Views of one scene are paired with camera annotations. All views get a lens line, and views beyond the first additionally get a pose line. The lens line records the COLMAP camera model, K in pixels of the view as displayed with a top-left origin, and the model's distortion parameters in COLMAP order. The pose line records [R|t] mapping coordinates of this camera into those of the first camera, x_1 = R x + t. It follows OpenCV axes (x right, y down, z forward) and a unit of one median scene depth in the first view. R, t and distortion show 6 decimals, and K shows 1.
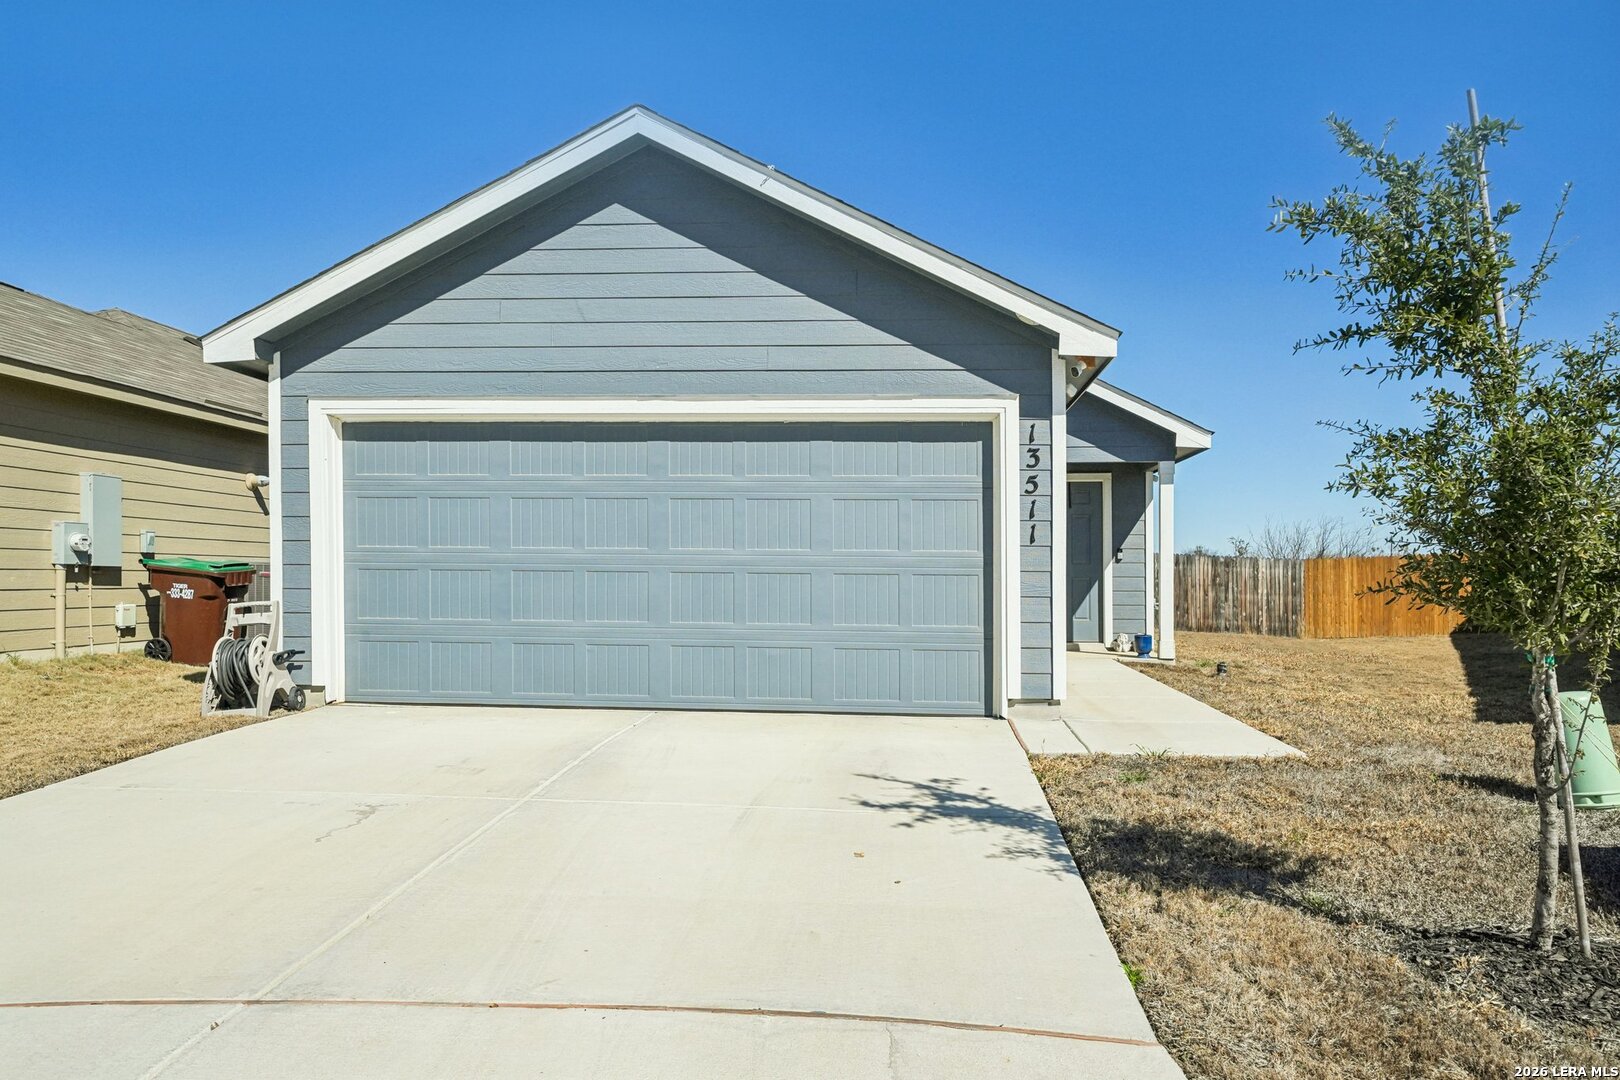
lens RADIAL K [[1060.1, 0, 825.3], [0, 1060.1, 584.0], [0, 0, 1]] dist [0.034007, 0.003044]
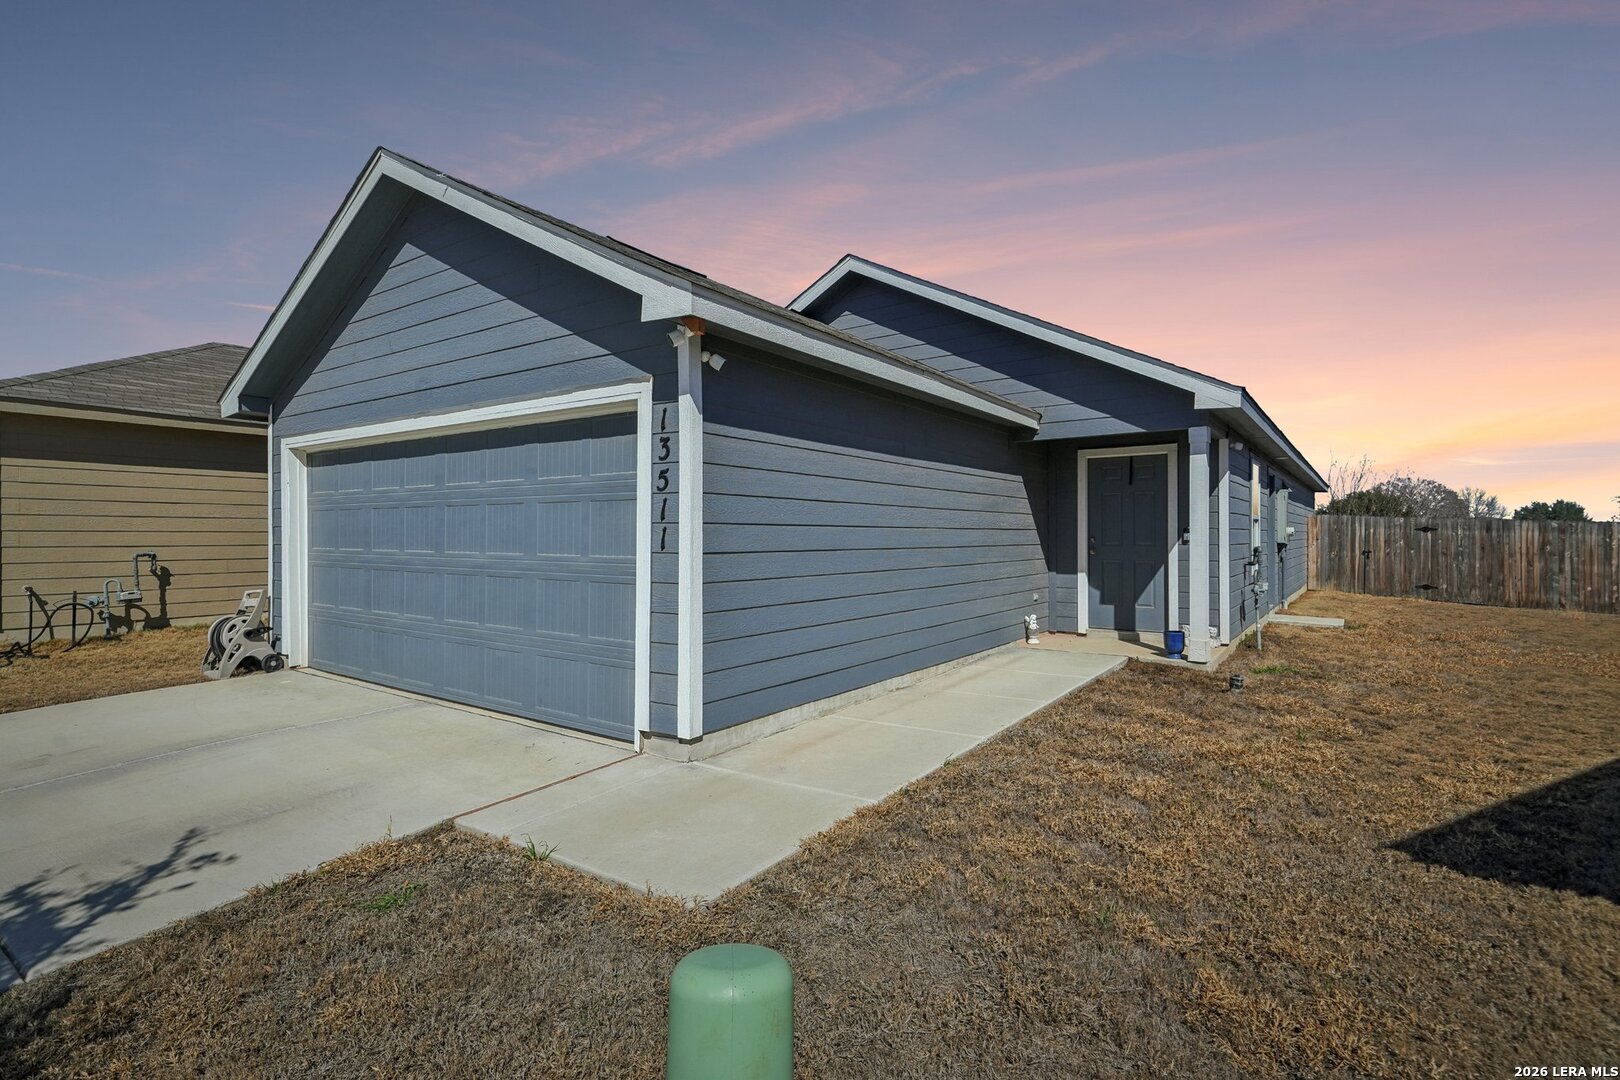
lens RADIAL K [[785.2, 0, 797.5], [0, 785.2, 544.0], [0, 0, 1]] dist [0.000674, -0.000102]
pose [[0.863580, -0.001959, -0.504208, 0.584187], [0.004210, 0.999986, 0.003325, -0.043141], [0.504195, -0.004994, 0.863576, 0.499065]]
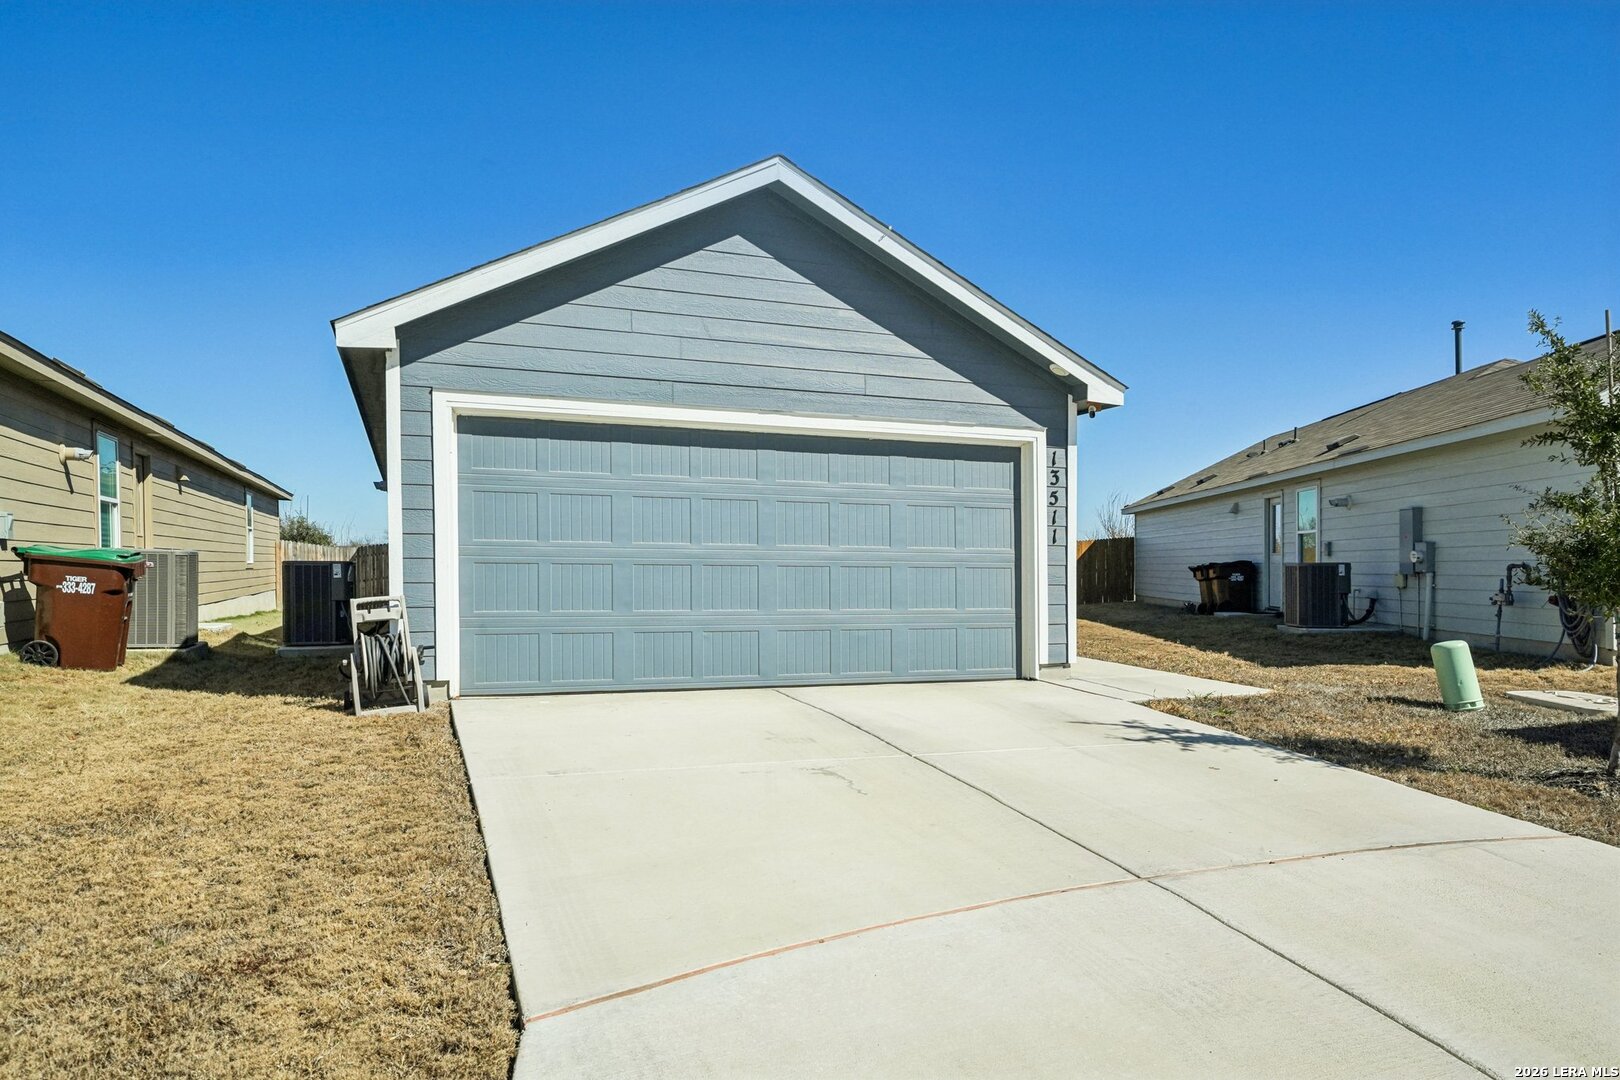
lens RADIAL K [[1060.1, 0, 788.7], [0, 1060.1, 578.0], [0, 0, 1]] dist [0.034007, 0.003044]
pose [[0.903693, -0.006414, 0.428133, -0.633485], [0.001516, 0.999929, 0.011780, -0.011647], [-0.428178, -0.009996, 0.903639, -0.031305]]
